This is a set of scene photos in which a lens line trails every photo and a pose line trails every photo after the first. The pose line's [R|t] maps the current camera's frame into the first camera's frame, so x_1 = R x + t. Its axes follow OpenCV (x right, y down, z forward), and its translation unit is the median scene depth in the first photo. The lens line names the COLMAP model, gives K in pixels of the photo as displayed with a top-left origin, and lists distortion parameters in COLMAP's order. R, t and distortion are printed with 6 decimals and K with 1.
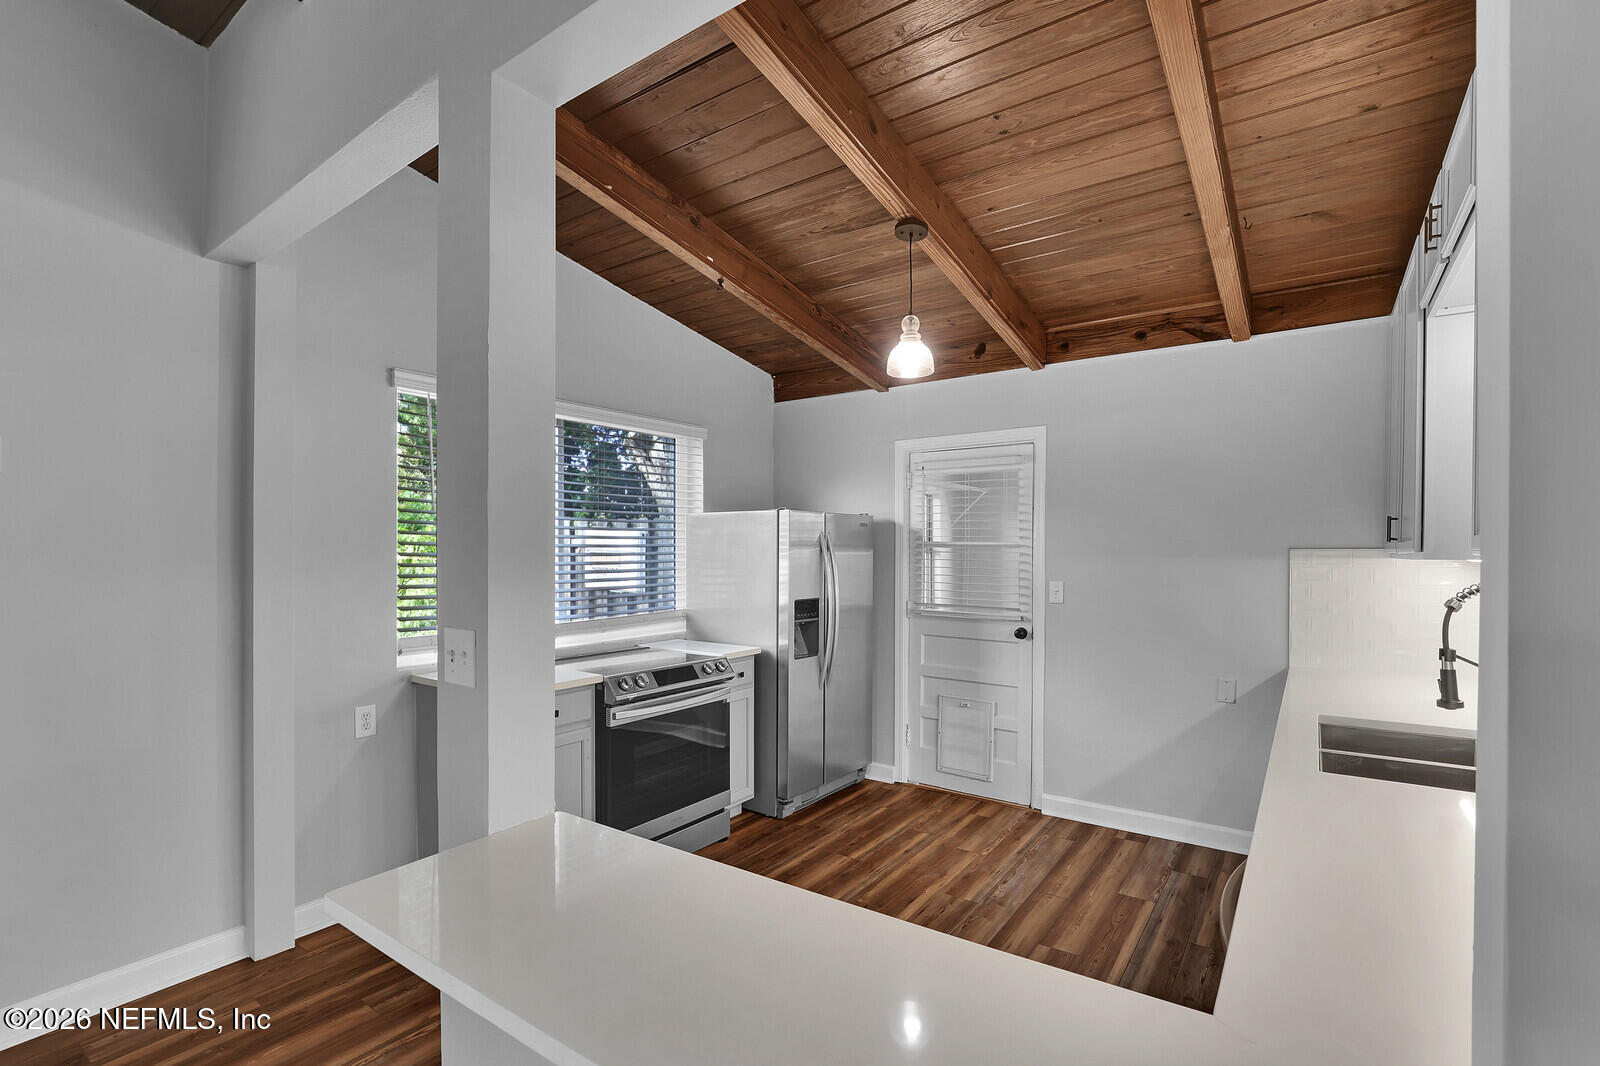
lens RADIAL K [[772.4, 0, 798.4], [0, 772.4, 545.6], [0, 0, 1]] dist [-0.004672, -0.000761]
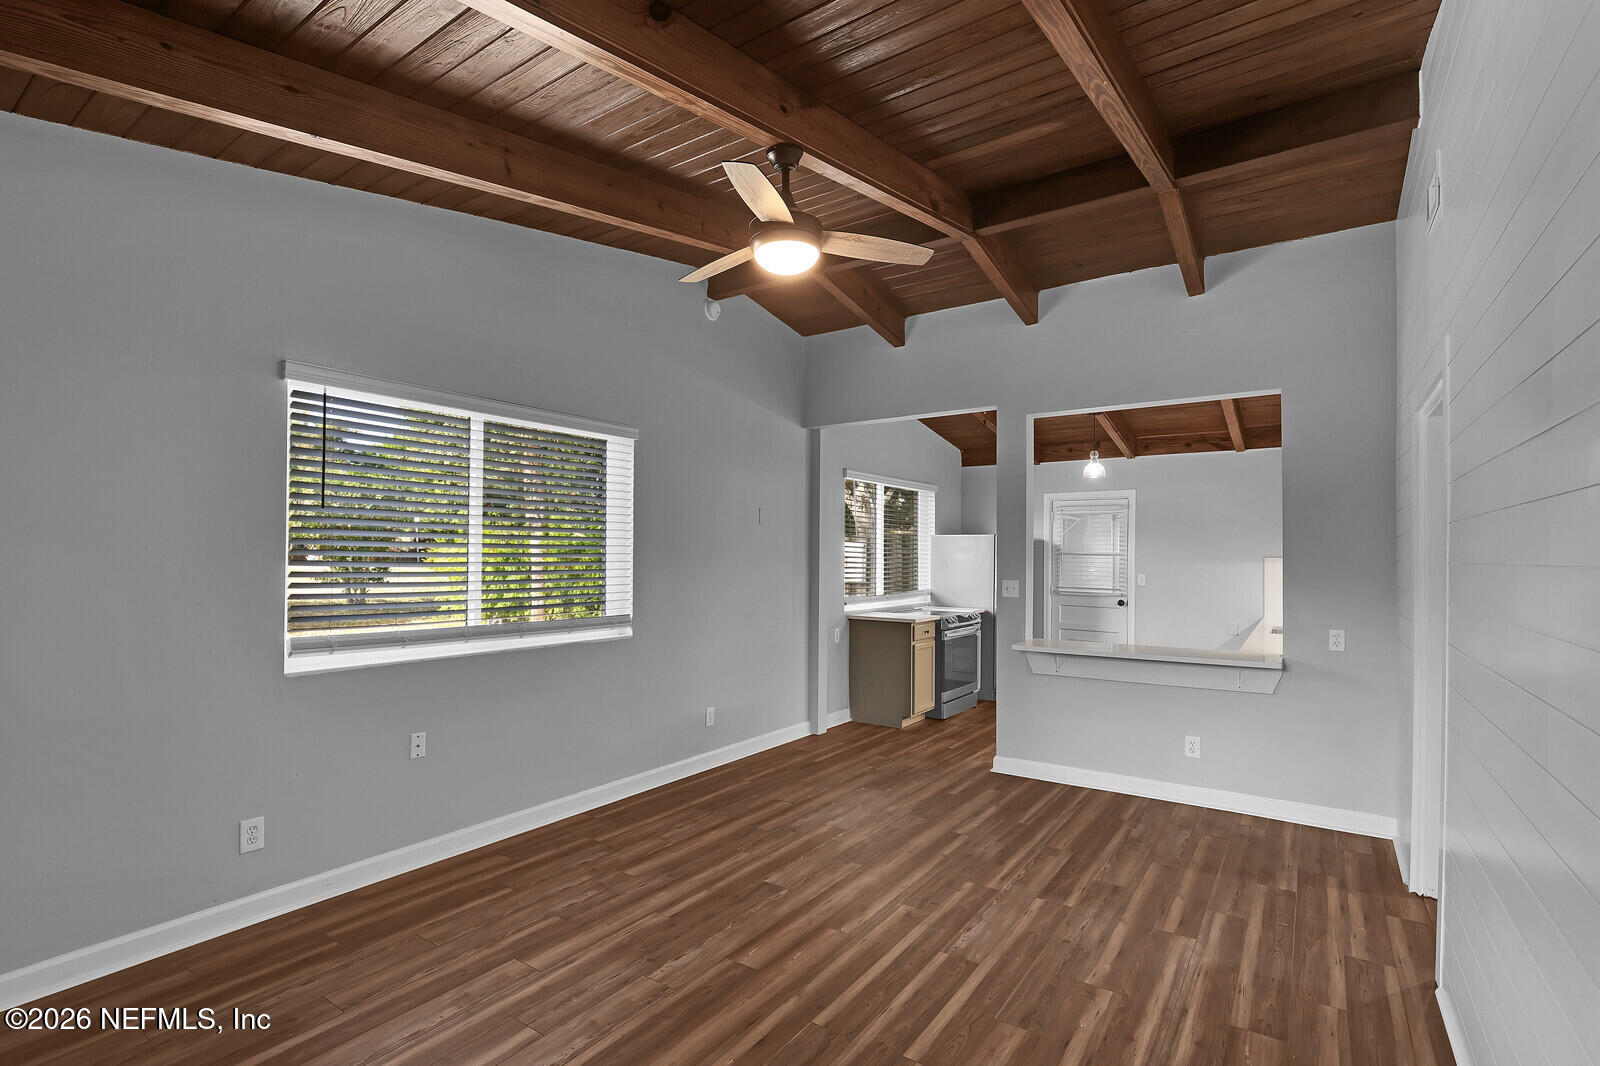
lens RADIAL K [[772.4, 0, 803.6], [0, 772.4, 541.1], [0, 0, 1]] dist [-0.004672, -0.000761]
pose [[0.999636, 0.007589, 0.025899, -0.500557], [-0.007230, 0.999877, -0.013930, -0.001211], [-0.026002, 0.013737, 0.999567, -0.792614]]
